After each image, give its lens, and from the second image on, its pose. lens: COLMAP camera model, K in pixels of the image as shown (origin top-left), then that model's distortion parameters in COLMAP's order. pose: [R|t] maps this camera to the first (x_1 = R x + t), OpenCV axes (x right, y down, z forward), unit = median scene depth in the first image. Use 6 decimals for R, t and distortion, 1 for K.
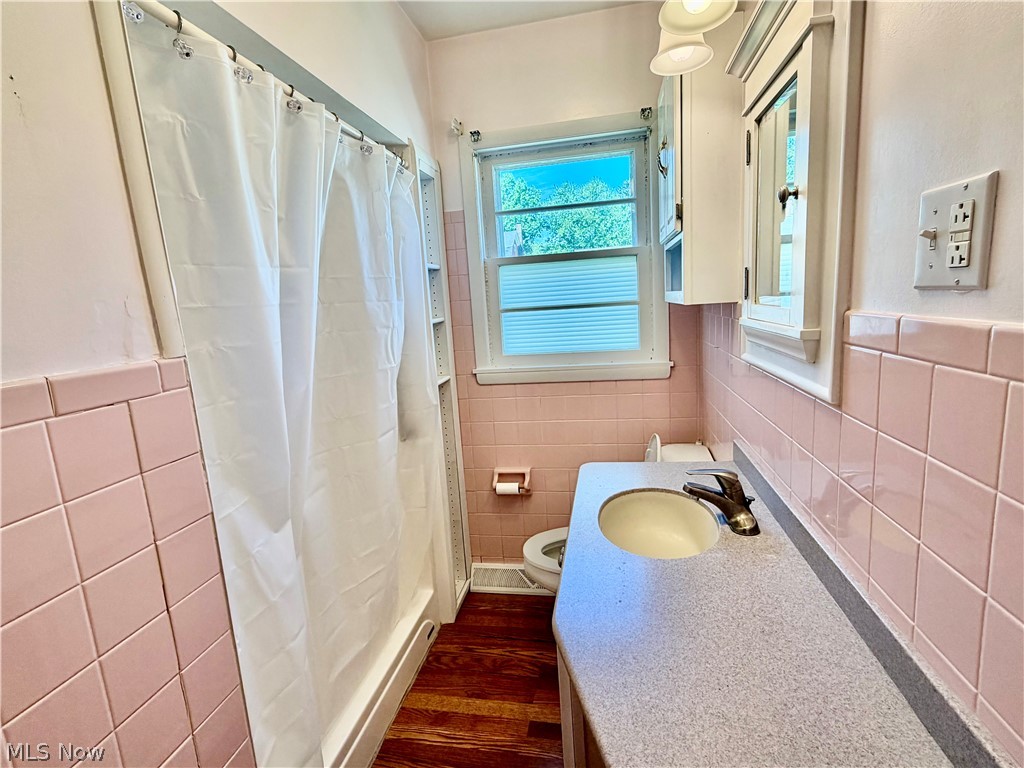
lens RADIAL K [[504.1, 0, 507.7], [0, 504.1, 382.9], [0, 0, 1]] dist [0.003027, 0.000371]
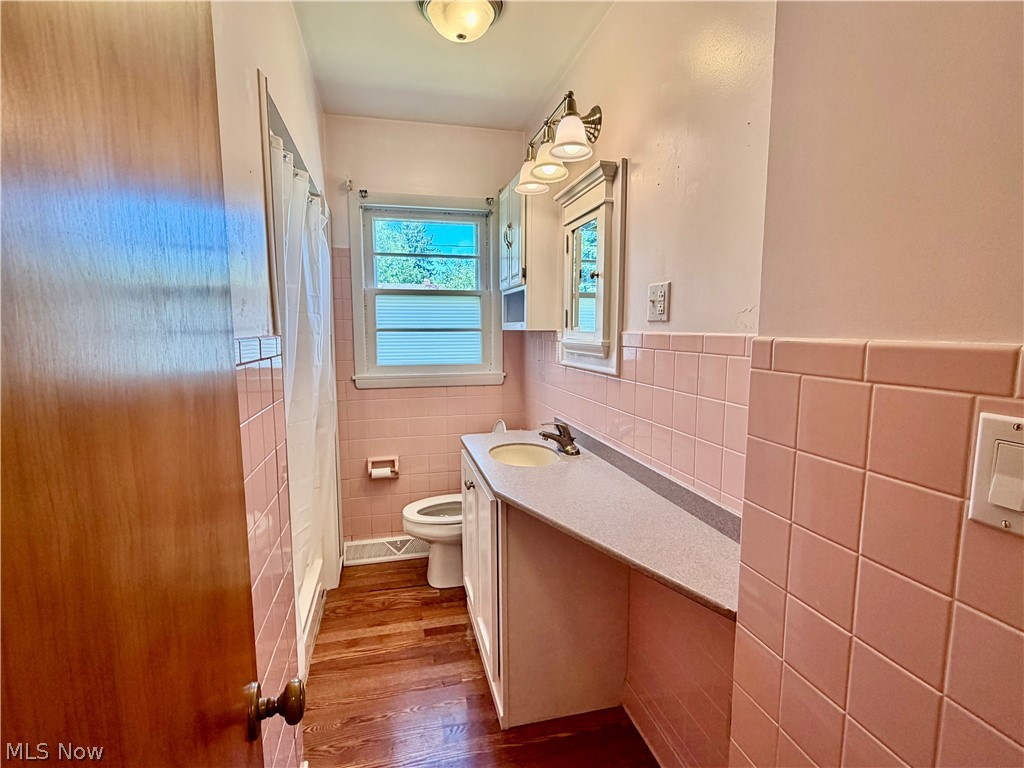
lens RADIAL K [[504.1, 0, 507.7], [0, 504.1, 382.9], [0, 0, 1]] dist [0.003027, 0.000371]
pose [[0.908057, 0.017566, 0.418479, -0.313580], [0.011690, 0.997668, -0.067243, 0.100205], [-0.418684, 0.065952, 0.905734, -0.345937]]
